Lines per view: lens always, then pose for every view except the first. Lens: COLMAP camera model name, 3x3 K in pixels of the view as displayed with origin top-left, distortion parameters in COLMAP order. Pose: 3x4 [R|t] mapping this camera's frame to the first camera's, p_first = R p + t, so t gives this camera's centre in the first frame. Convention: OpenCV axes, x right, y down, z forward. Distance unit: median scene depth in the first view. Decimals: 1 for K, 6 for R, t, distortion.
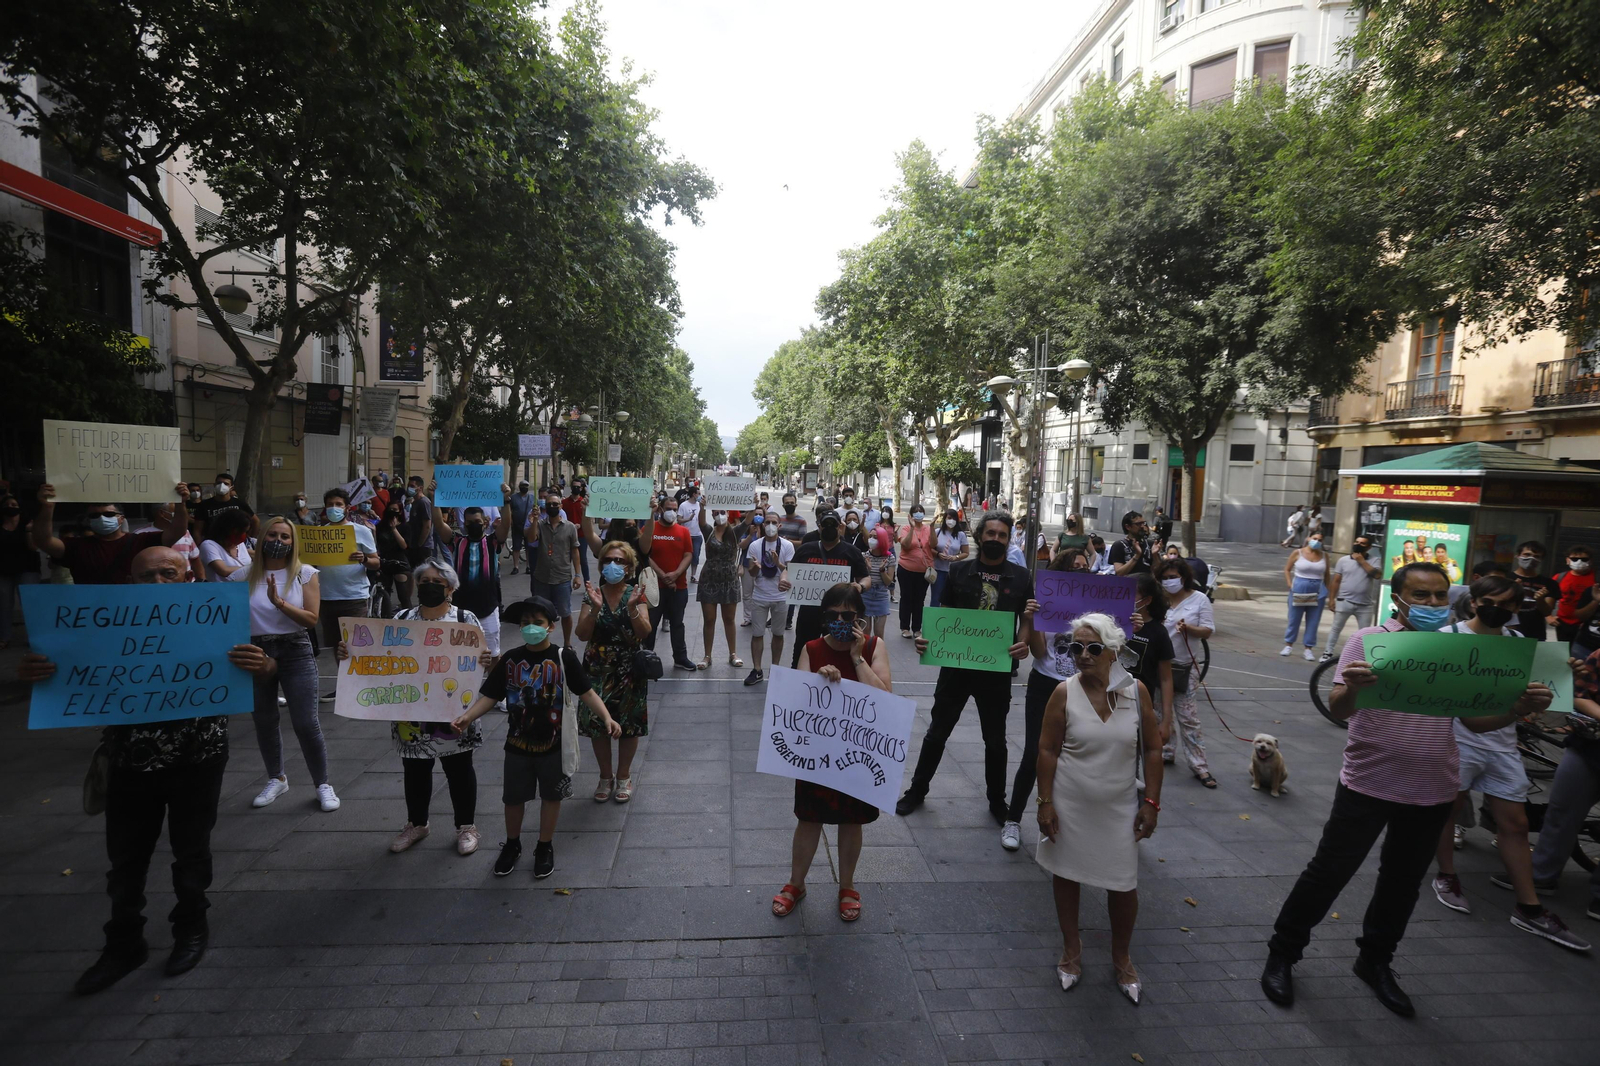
lens RADIAL K [[747.5, 0, 789.6], [0, 747.5, 533.8], [0, 0, 1]] dist [-0.072376, 0.029765]
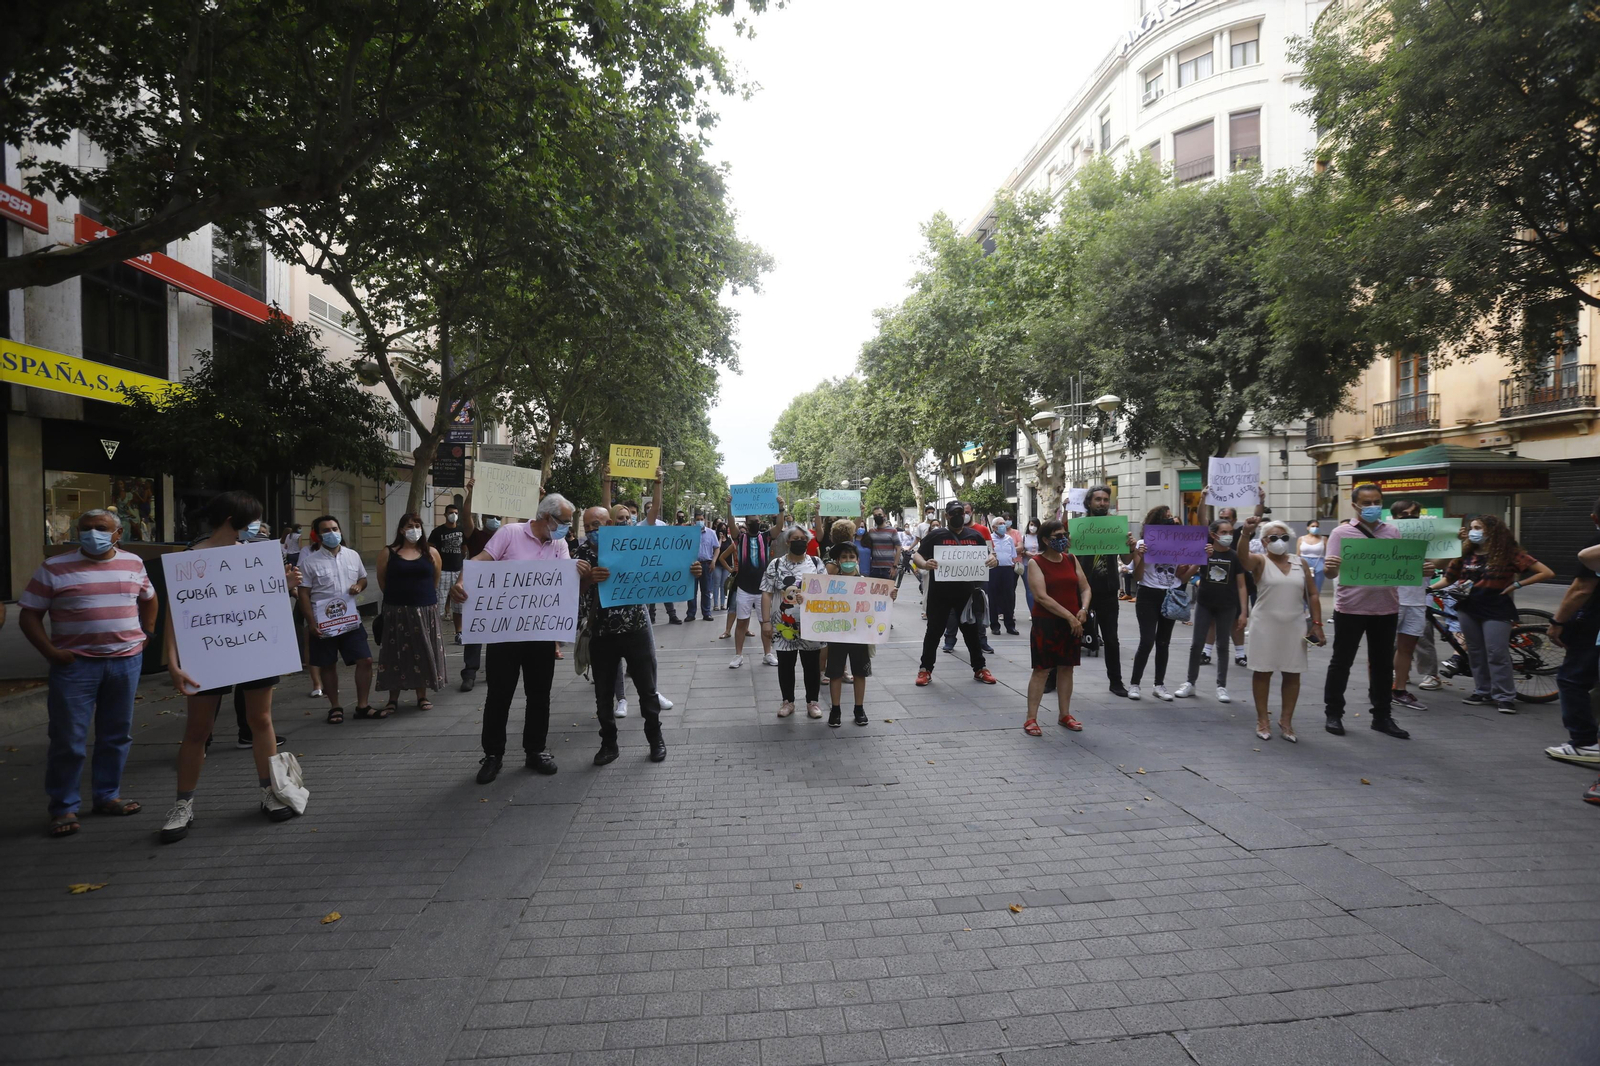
lens RADIAL K [[747.5, 0, 793.4], [0, 747.5, 531.4], [0, 0, 1]] dist [-0.074520, 0.034853]
pose [[0.999046, -0.043657, 0.001133, -0.091460], [0.043628, 0.996536, -0.070804, 0.031524], [0.001962, 0.070786, 0.997490, -0.121063]]
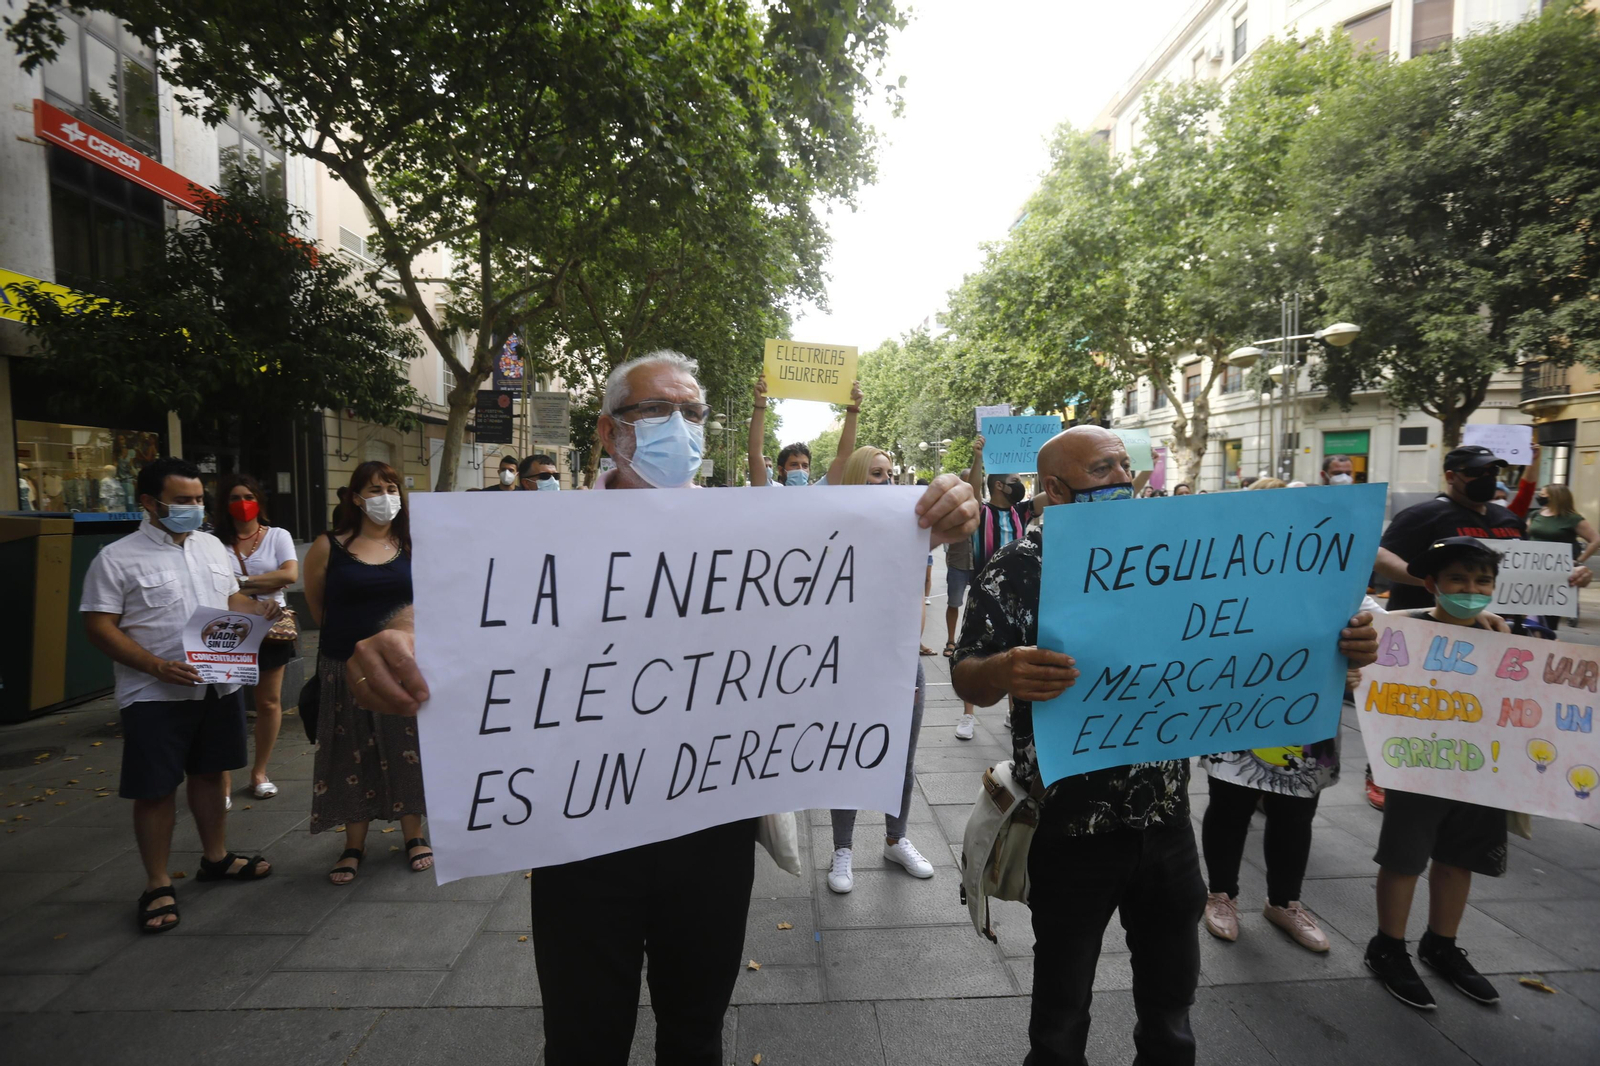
lens RADIAL K [[747.5, 0, 789.6], [0, 747.5, 533.8], [0, 0, 1]] dist [-0.072376, 0.029765]
pose [[0.997093, -0.033464, -0.068455, -0.166401], [0.031869, 0.999198, -0.024259, 0.013876], [0.069212, 0.022007, 0.997359, 0.058743]]
